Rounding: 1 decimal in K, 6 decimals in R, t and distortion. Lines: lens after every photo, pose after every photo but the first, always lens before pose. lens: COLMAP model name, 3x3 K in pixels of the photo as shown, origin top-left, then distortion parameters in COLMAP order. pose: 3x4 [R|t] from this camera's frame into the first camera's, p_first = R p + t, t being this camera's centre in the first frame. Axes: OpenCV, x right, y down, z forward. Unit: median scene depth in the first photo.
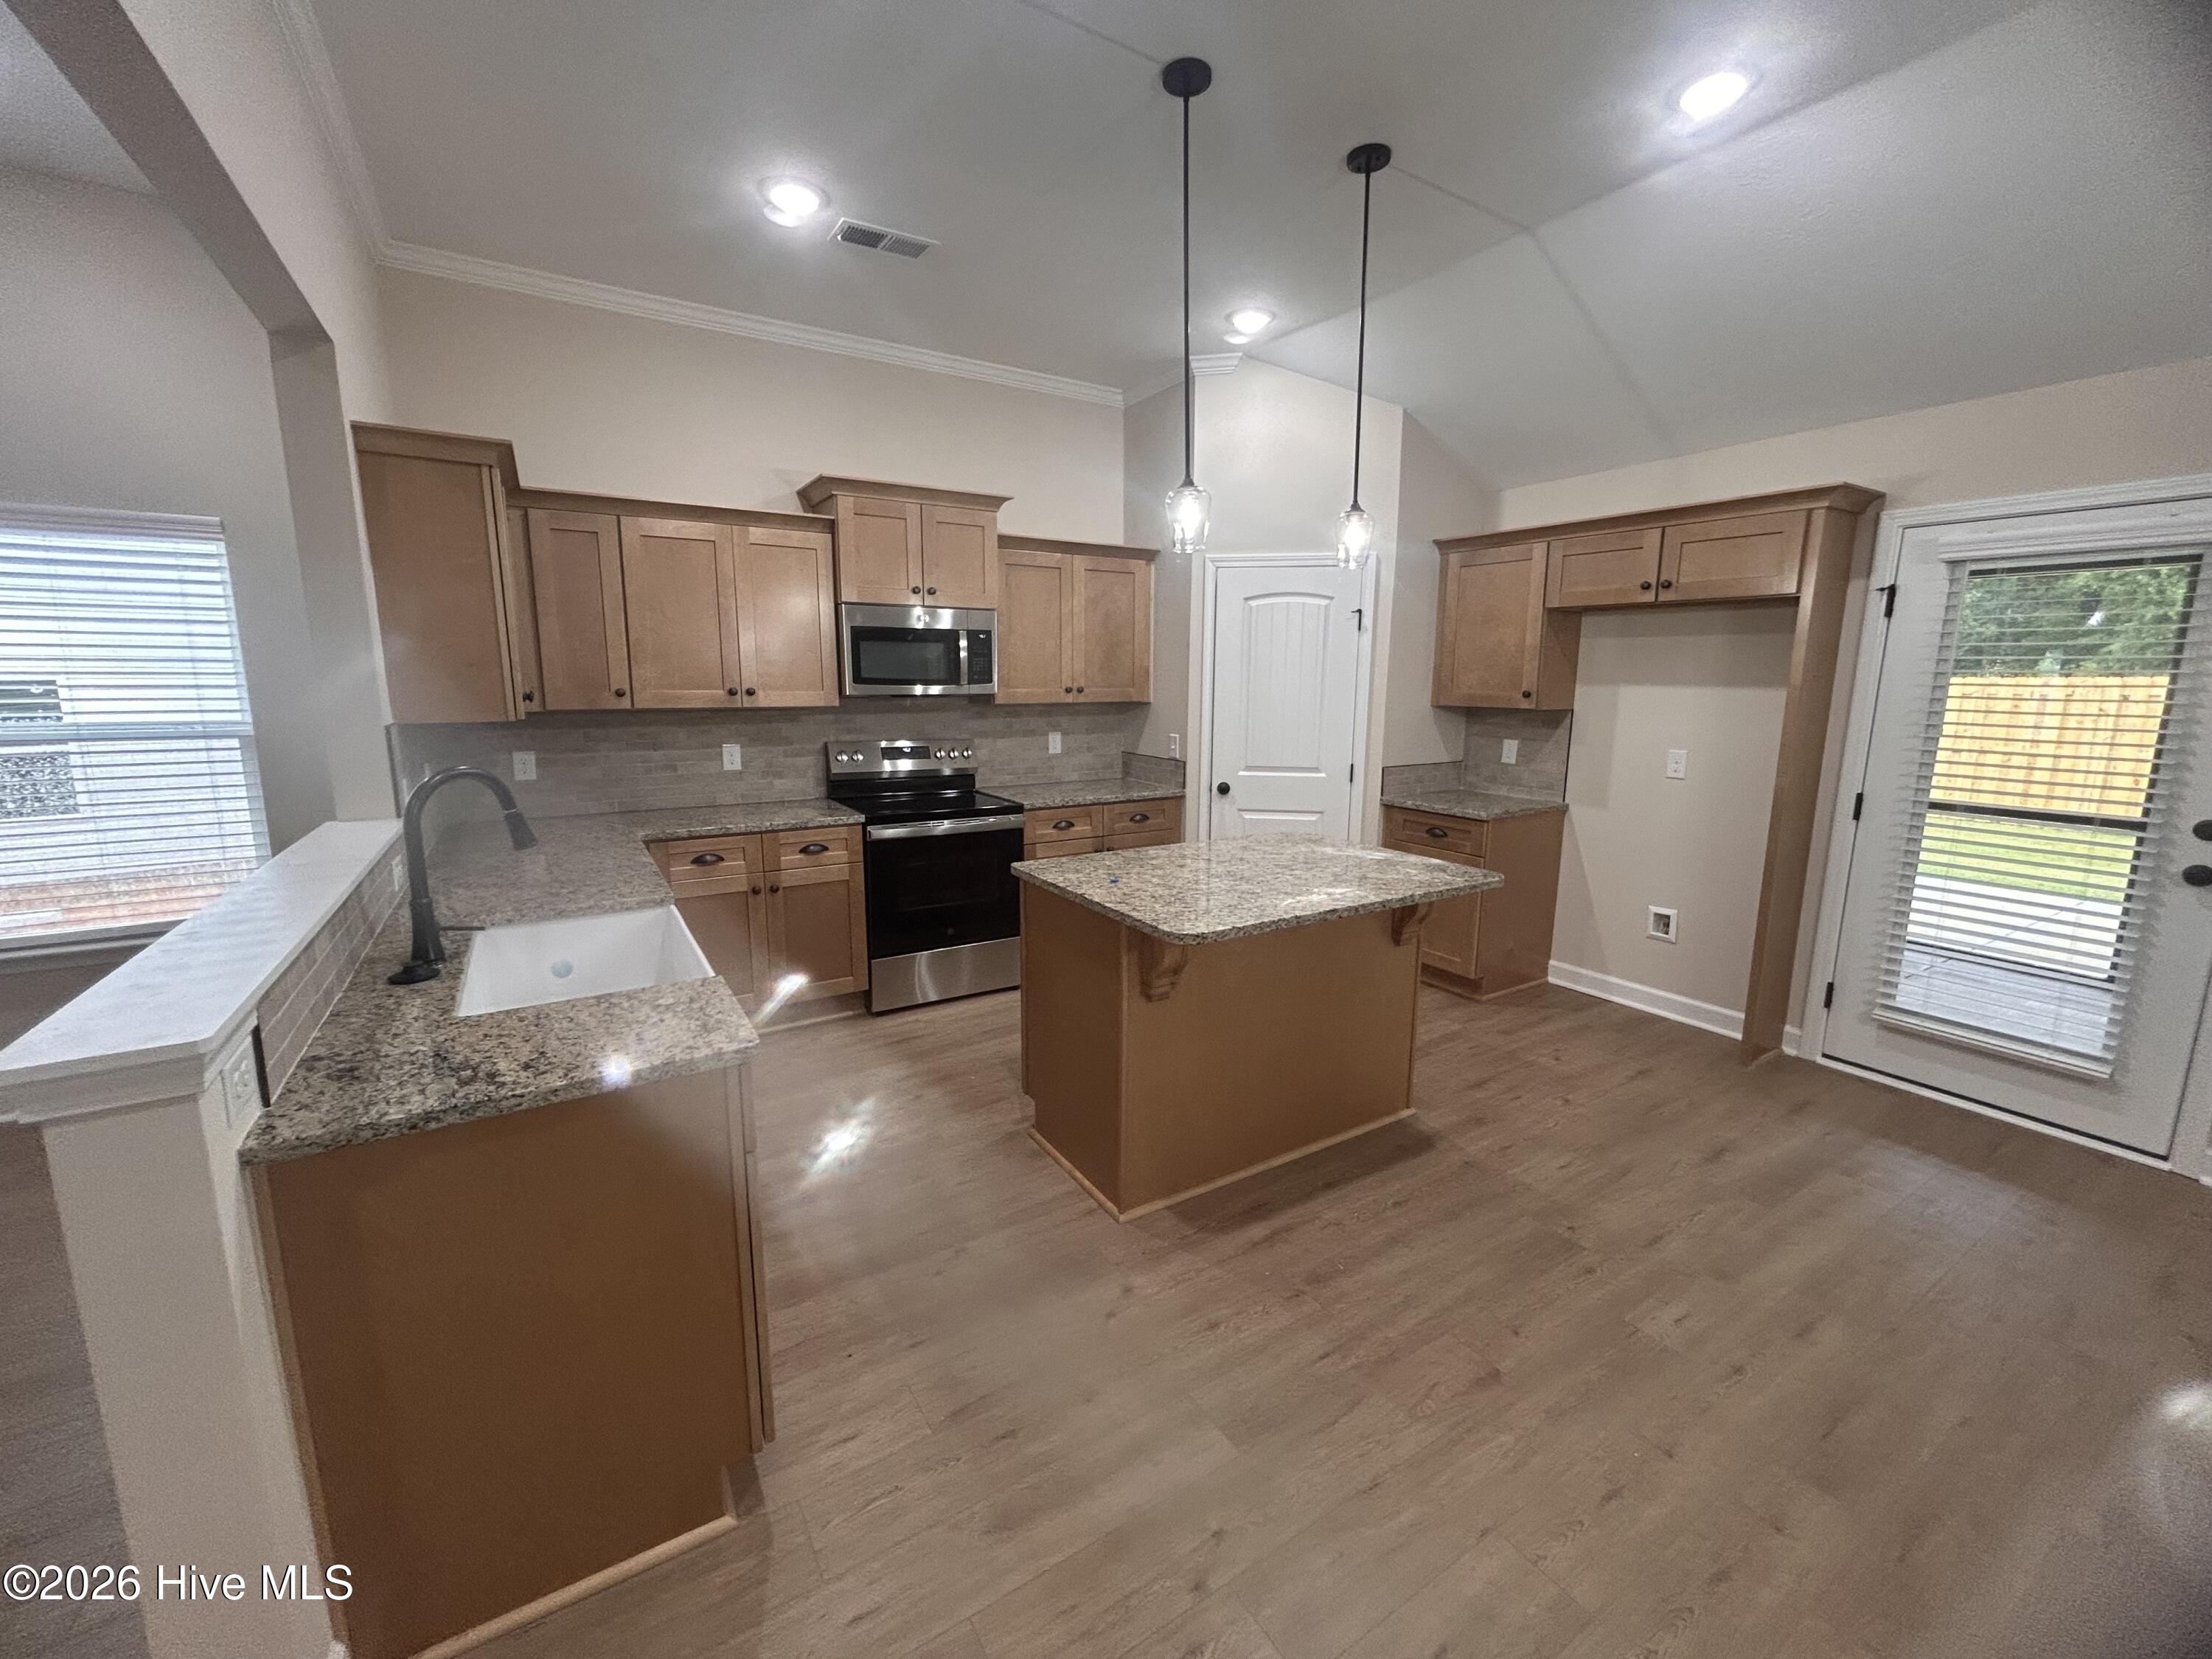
lens RADIAL K [[888.6, 0, 1100.8], [0, 888.6, 826.1], [0, 0, 1]] dist [0.000898, 0.000141]
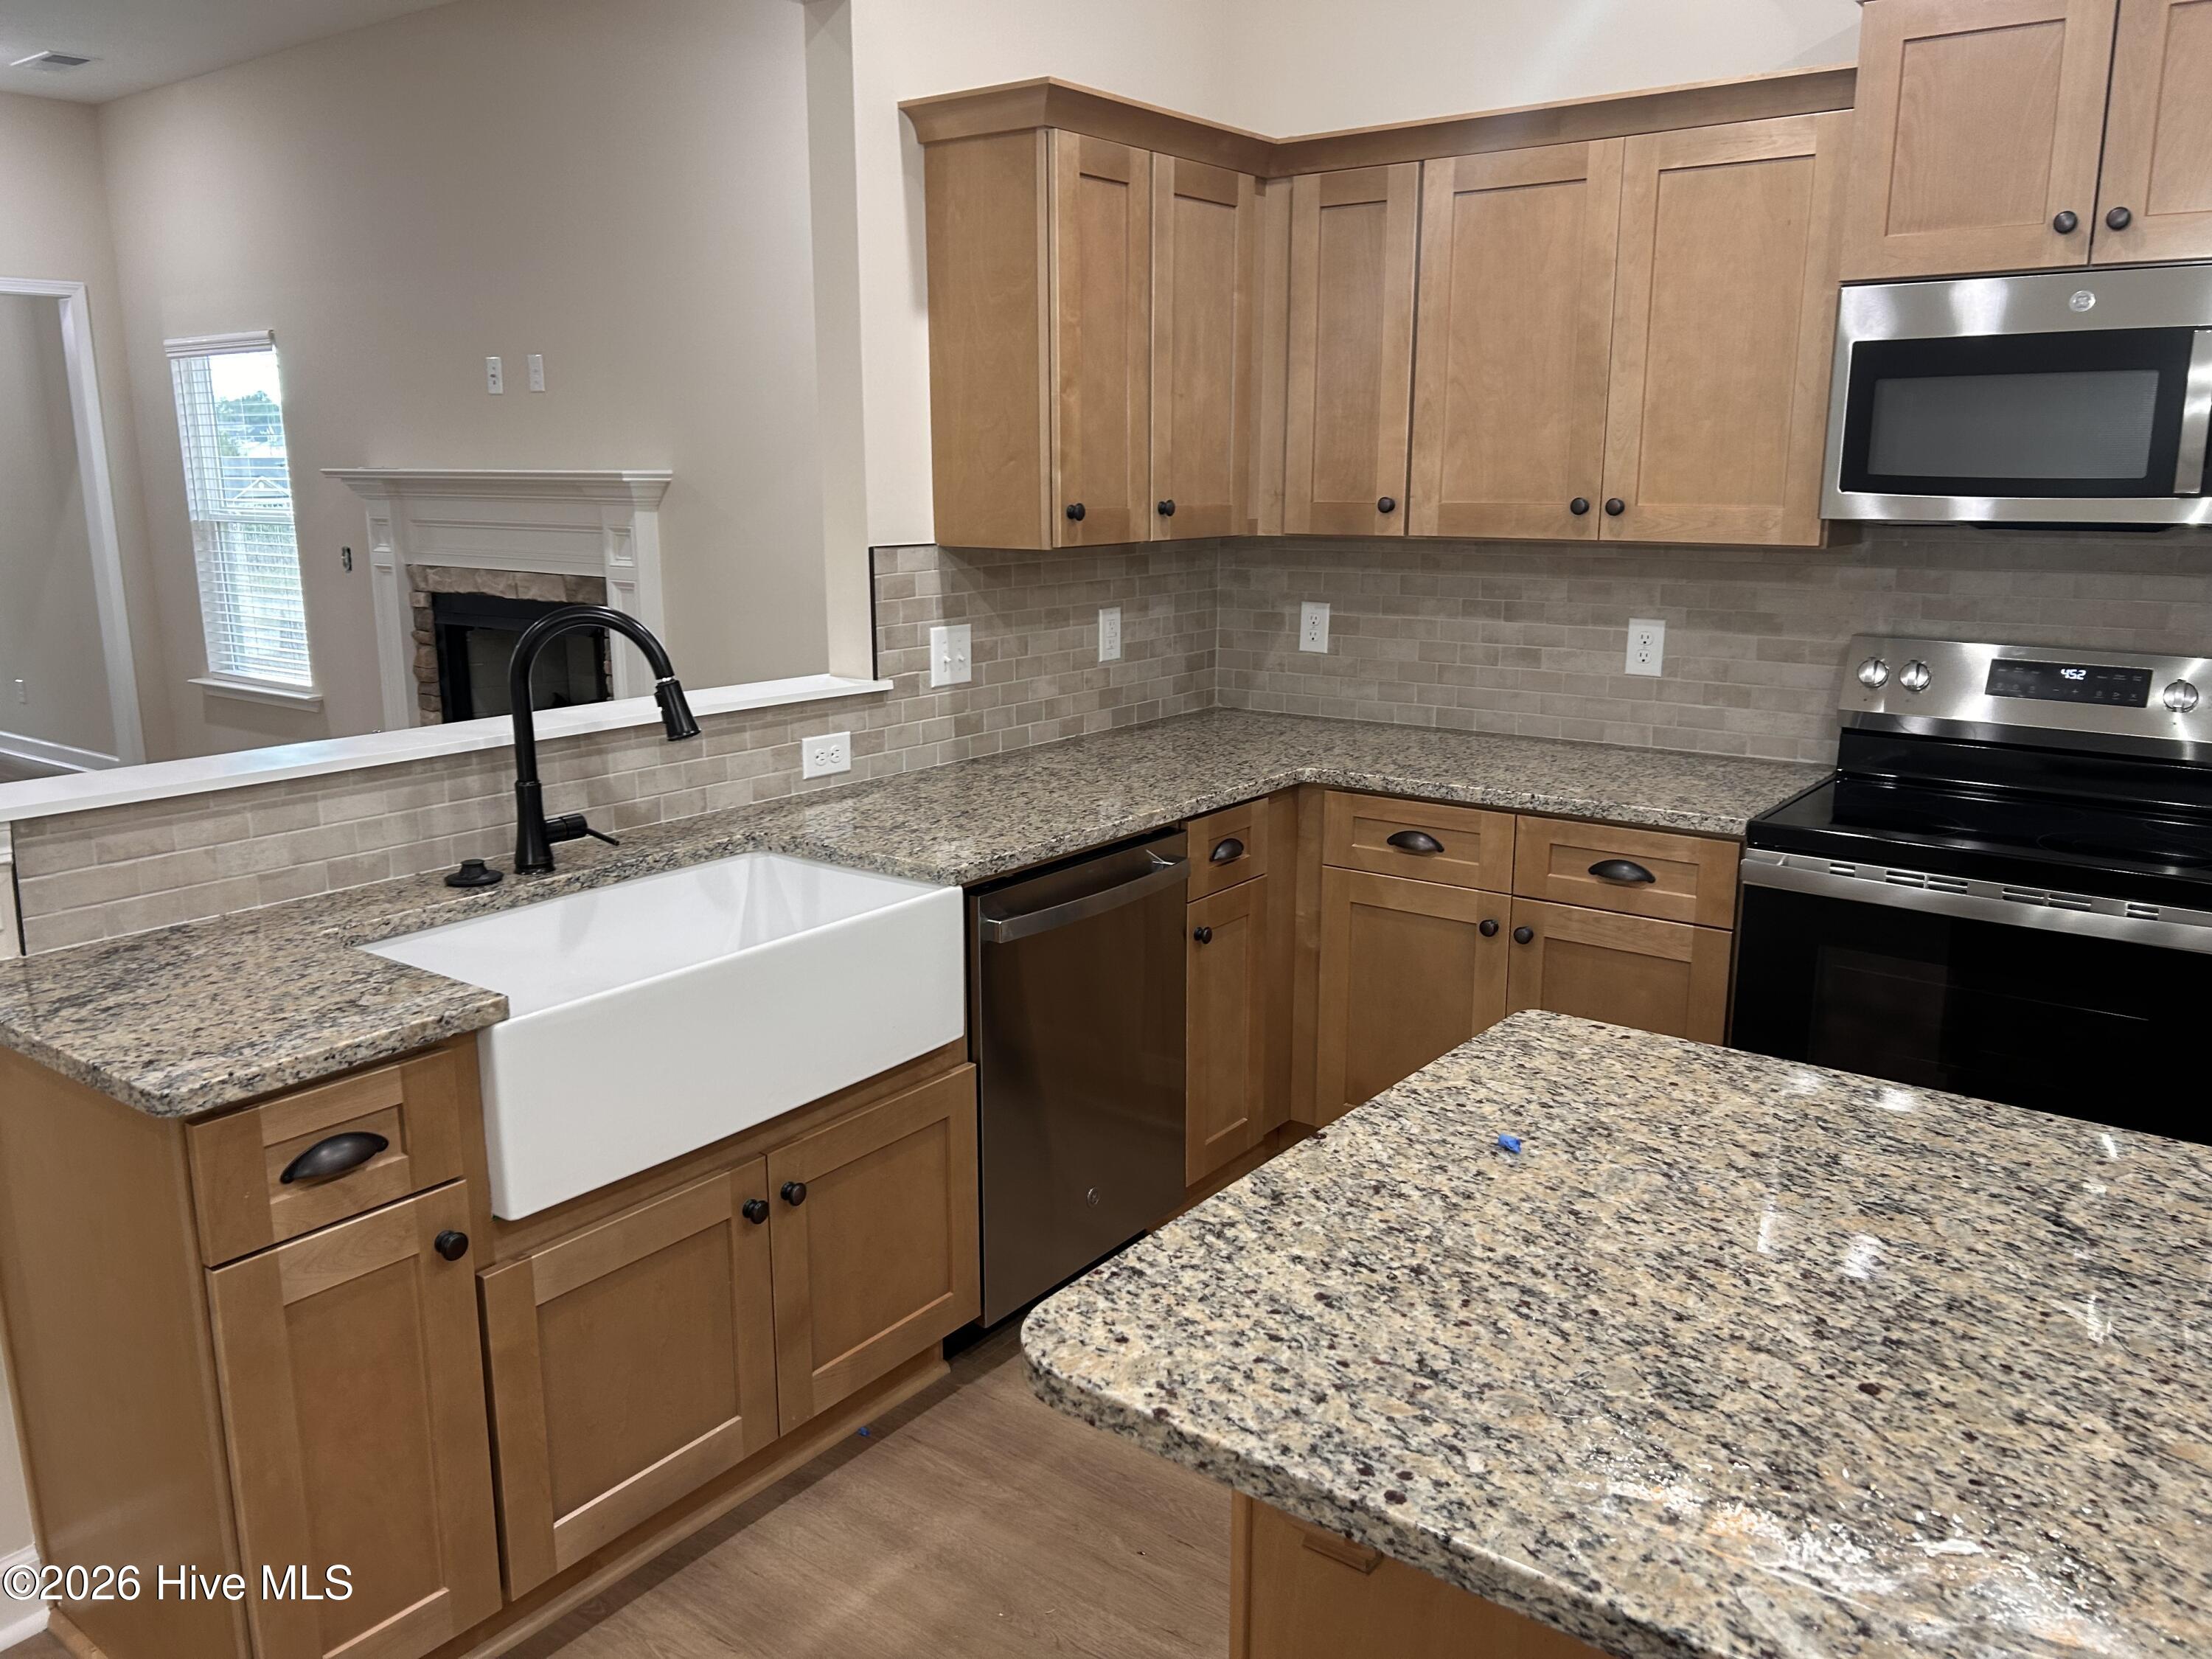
lens RADIAL K [[1664.3, 0, 1106.0], [0, 1664.3, 829.5], [0, 0, 1]] dist [0.064922, -0.081900]
pose [[0.358618, 0.194683, -0.912958, 0.362706], [-0.153905, 0.976958, 0.147875, -0.084254], [0.920710, 0.087478, 0.380317, 0.490789]]
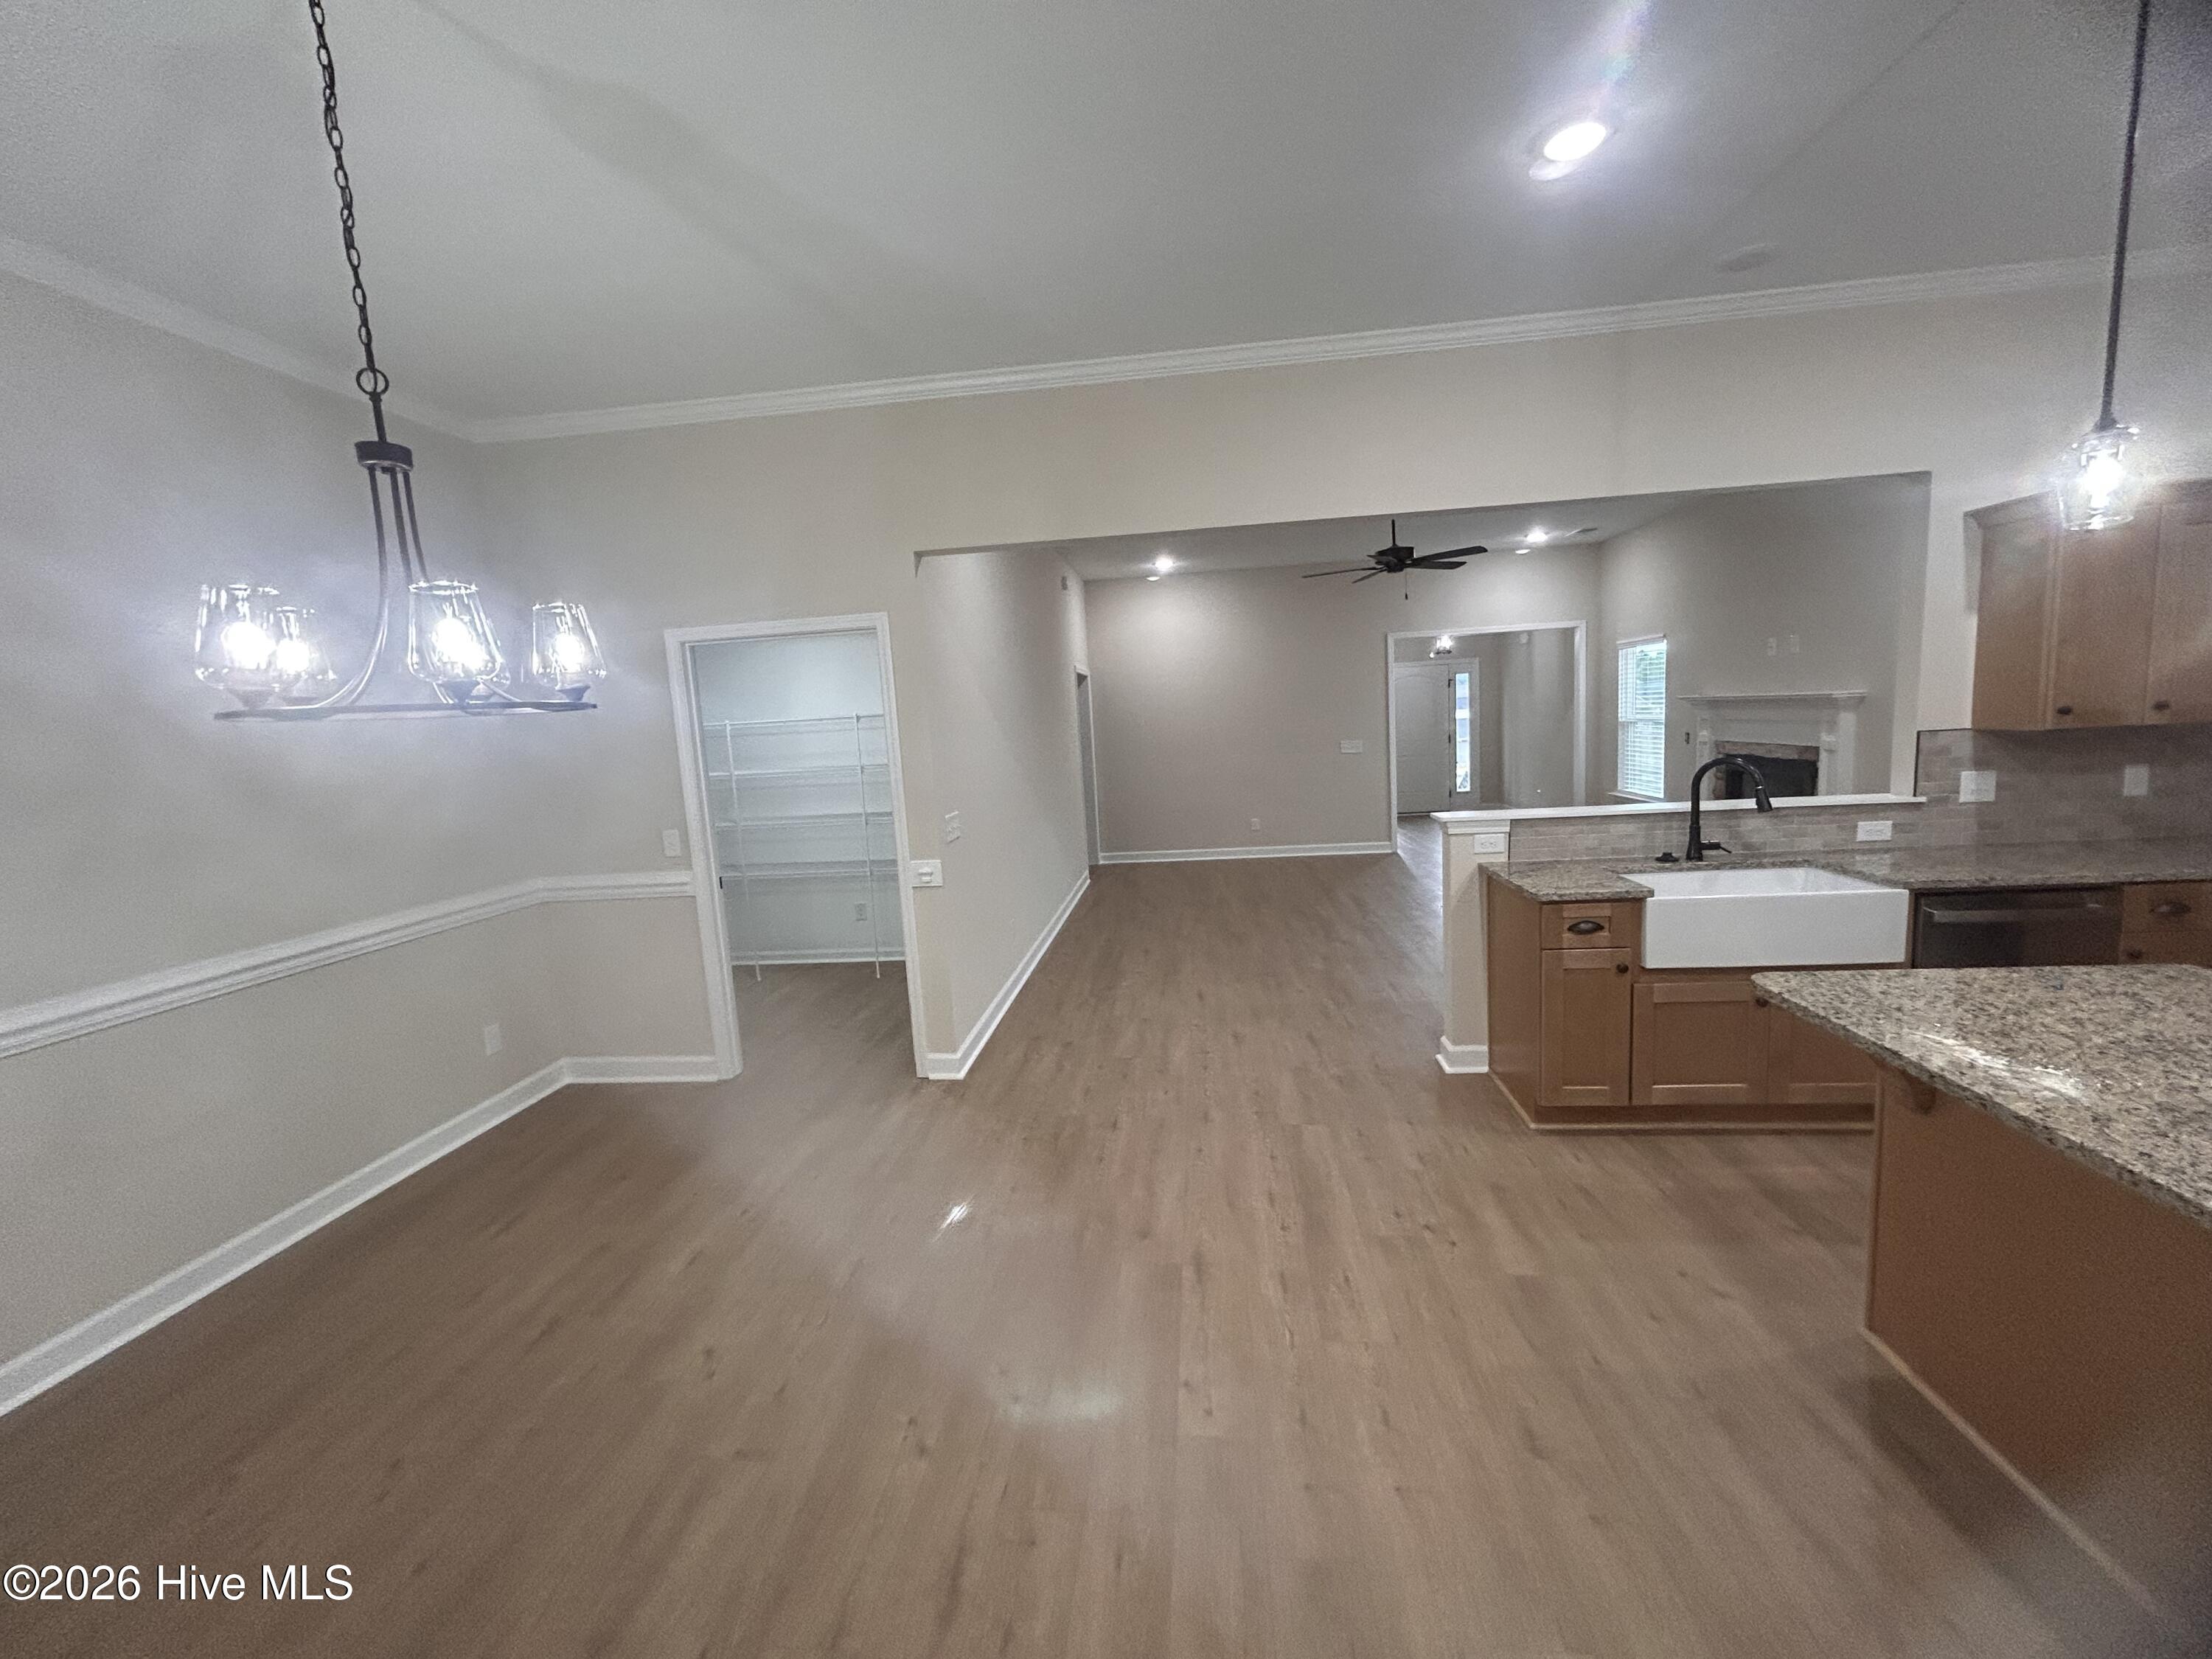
lens RADIAL K [[888.6, 0, 1100.8], [0, 888.6, 826.1], [0, 0, 1]] dist [0.000898, 0.000141]
pose [[-0.621181, 0.125764, -0.773510, 0.796571], [-0.079056, 0.971947, 0.221515, -0.125686], [0.779669, 0.198751, -0.593813, 0.609646]]
